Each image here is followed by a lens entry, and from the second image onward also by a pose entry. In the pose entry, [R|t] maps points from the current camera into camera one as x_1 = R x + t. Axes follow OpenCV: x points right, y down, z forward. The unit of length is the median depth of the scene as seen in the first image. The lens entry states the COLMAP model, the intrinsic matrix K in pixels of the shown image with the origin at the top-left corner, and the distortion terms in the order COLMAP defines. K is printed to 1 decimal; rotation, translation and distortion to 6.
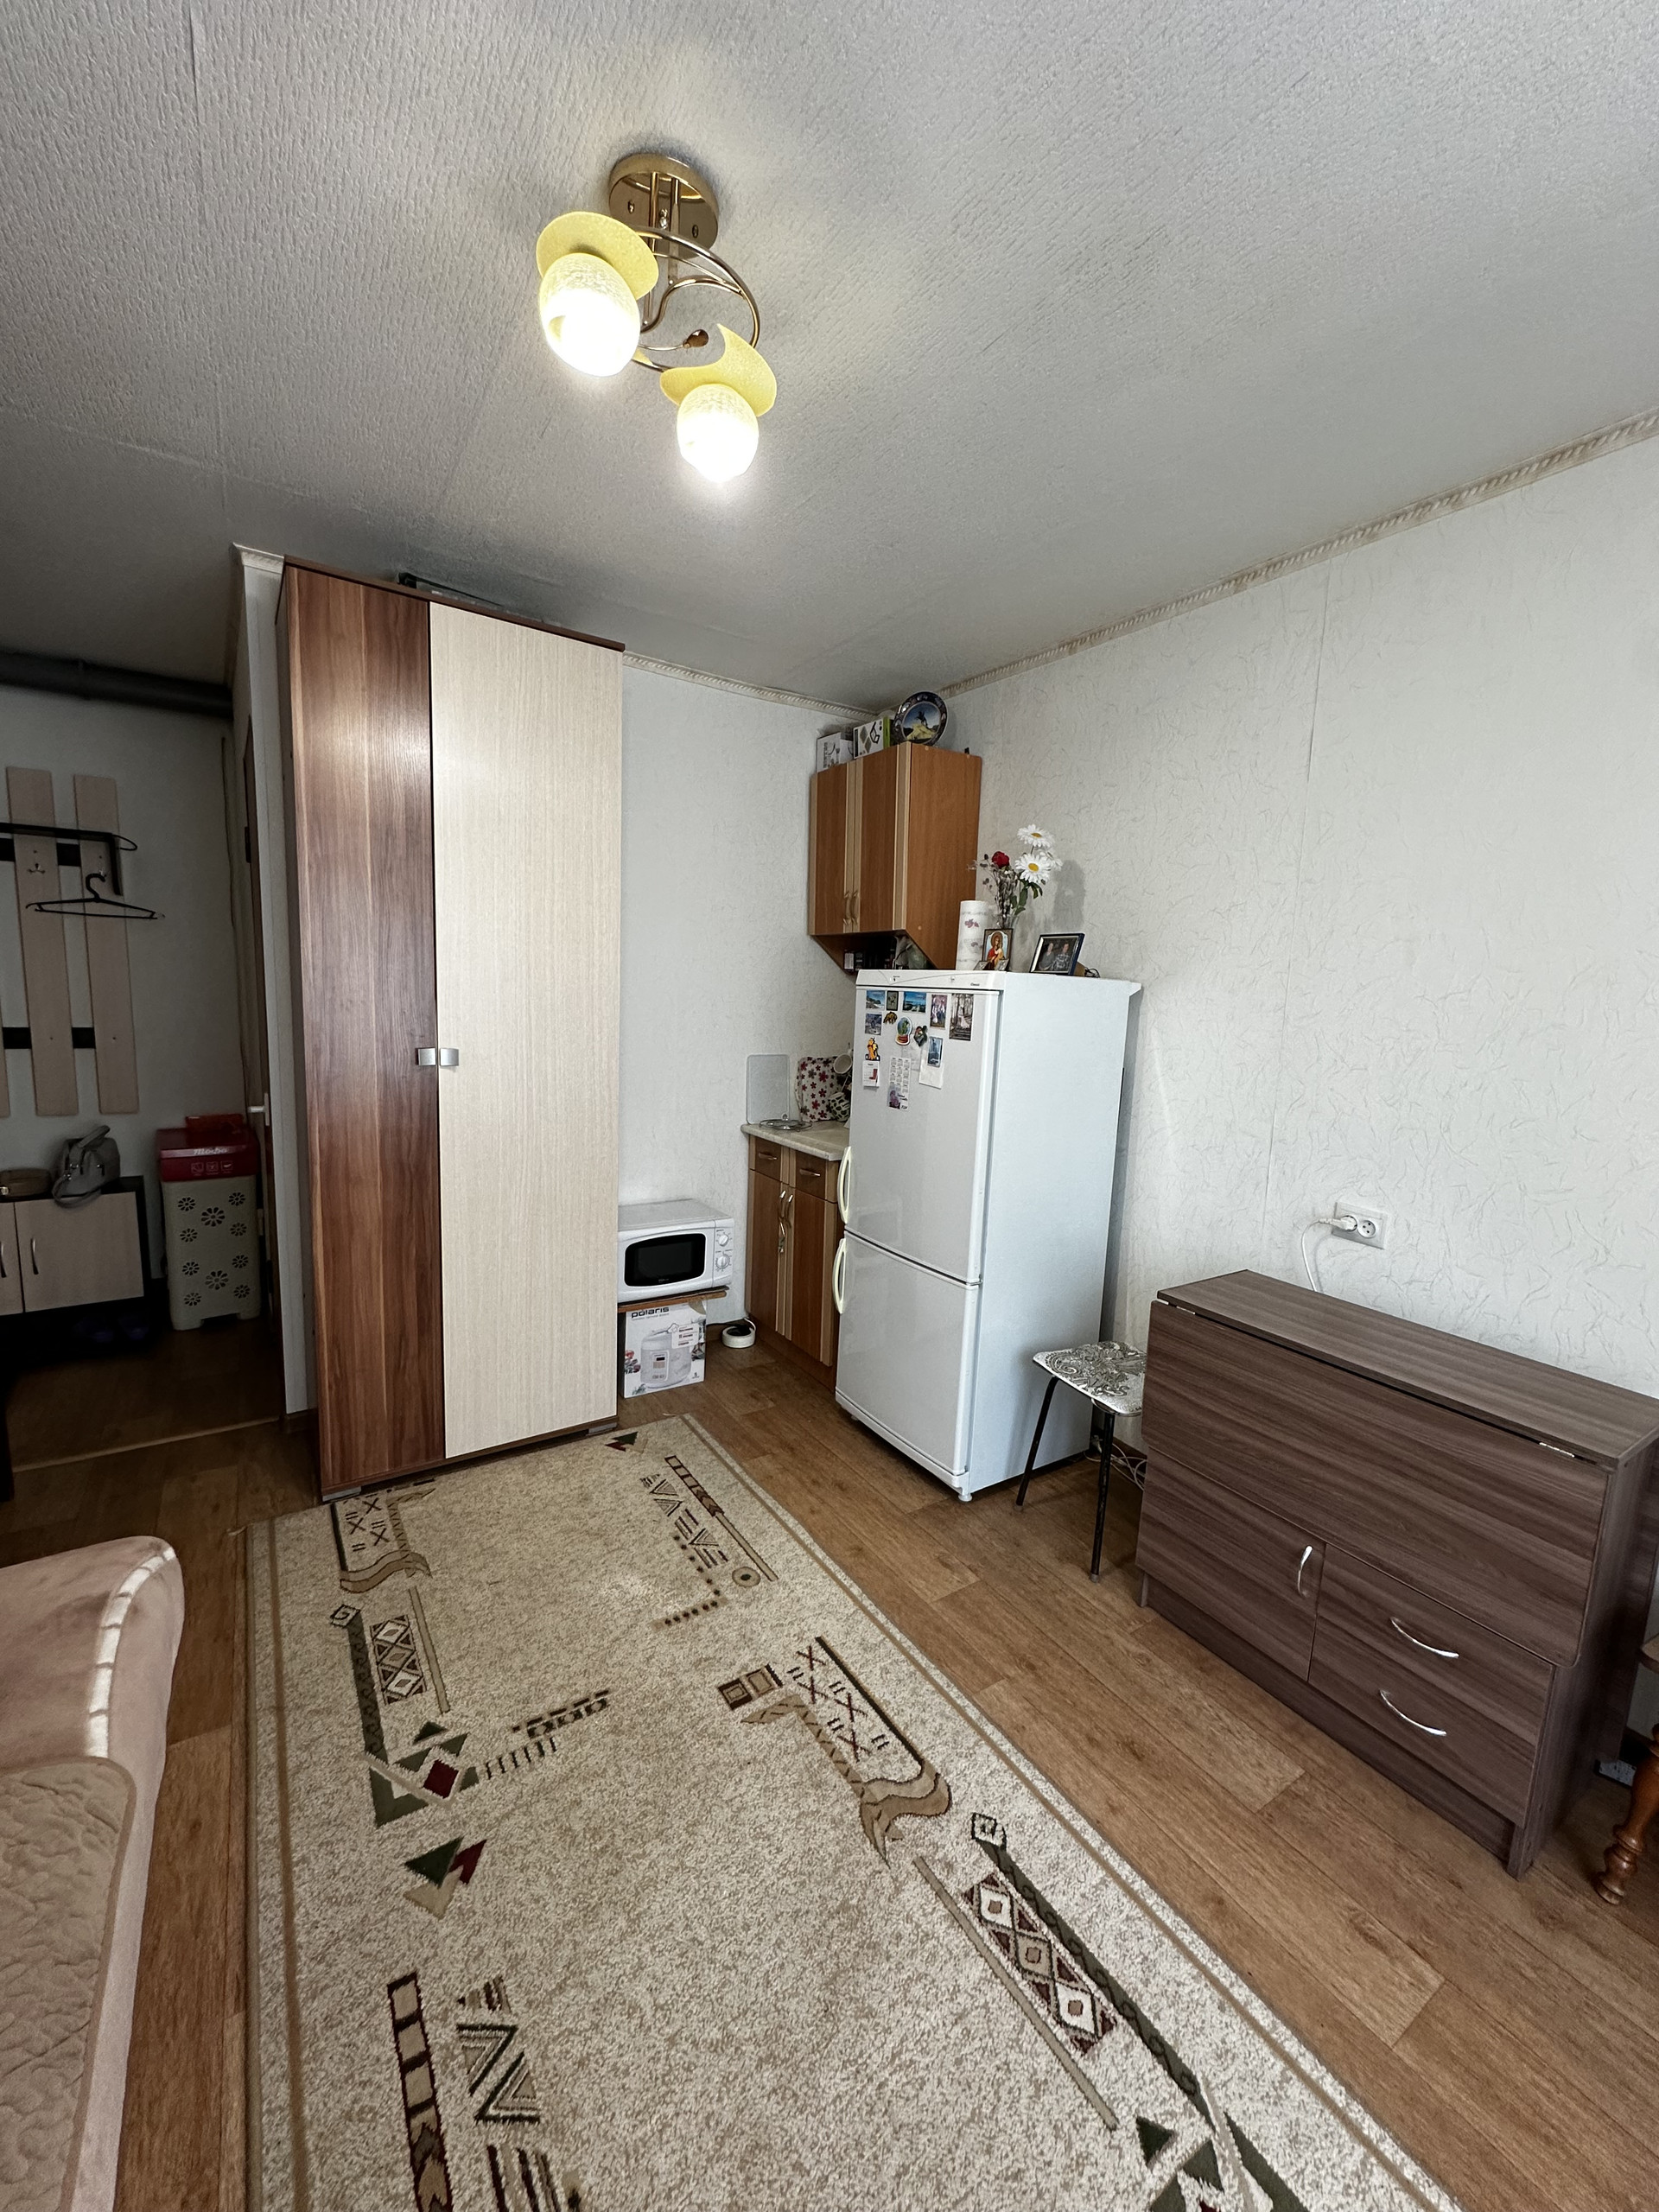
lens RADIAL K [[884.6, 0, 833.2], [0, 884.6, 1105.7], [0, 0, 1]] dist [-0.002881, 0.001007]
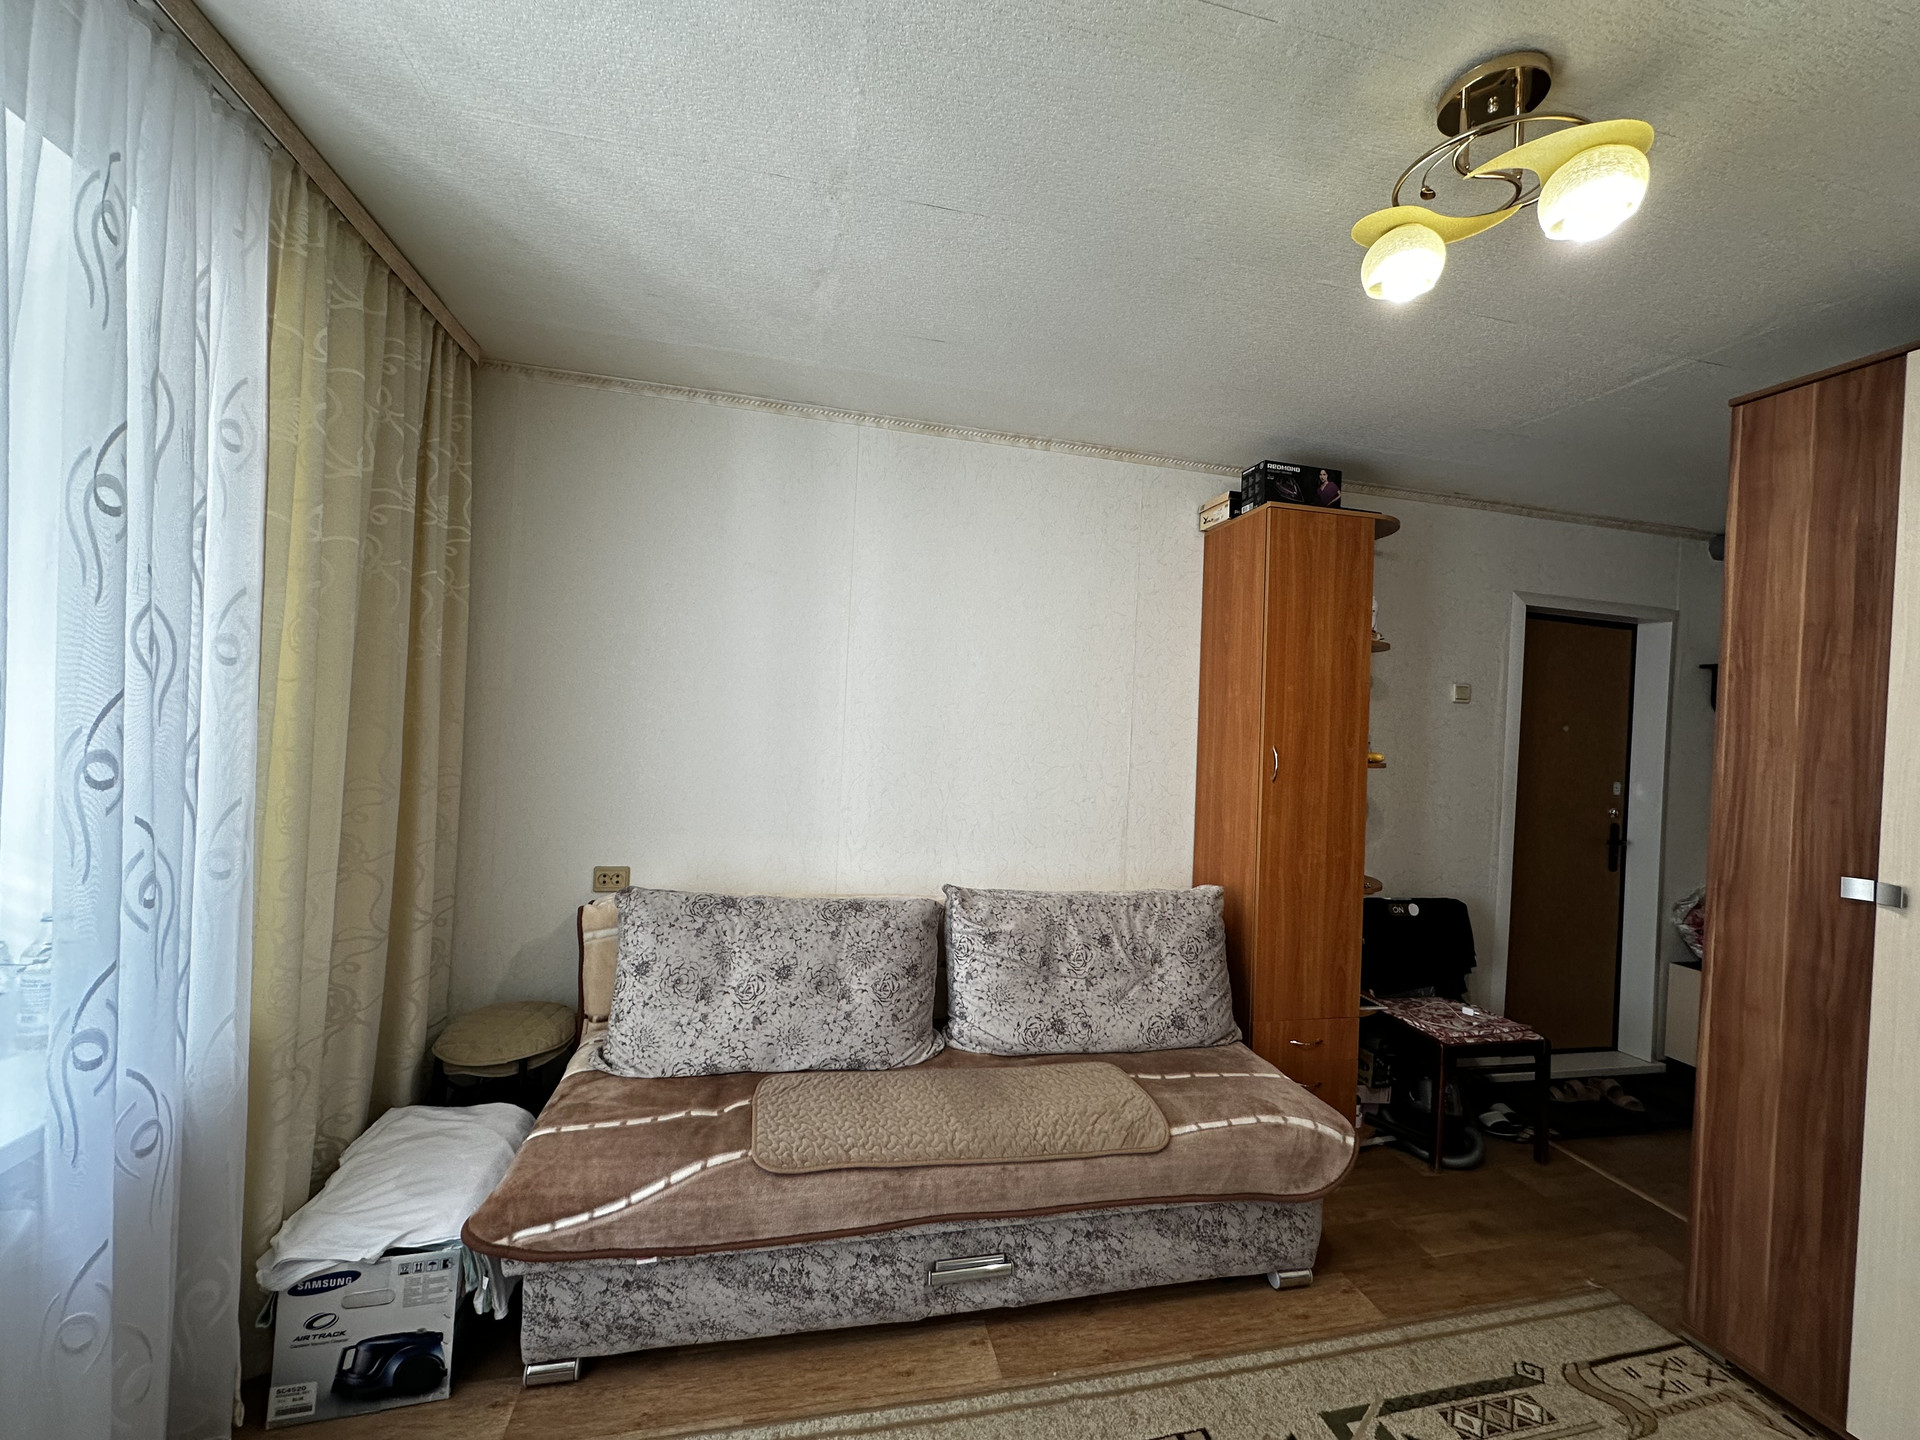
lens RADIAL K [[767.9, 0, 959.0], [0, 767.9, 718.5], [0, 0, 1]] dist [-0.002881, 0.001007]
pose [[-0.337030, -0.057117, -0.939760, 0.517743], [-0.192082, 0.981335, 0.009243, -0.060527], [0.921691, 0.183626, -0.341711, 0.476554]]
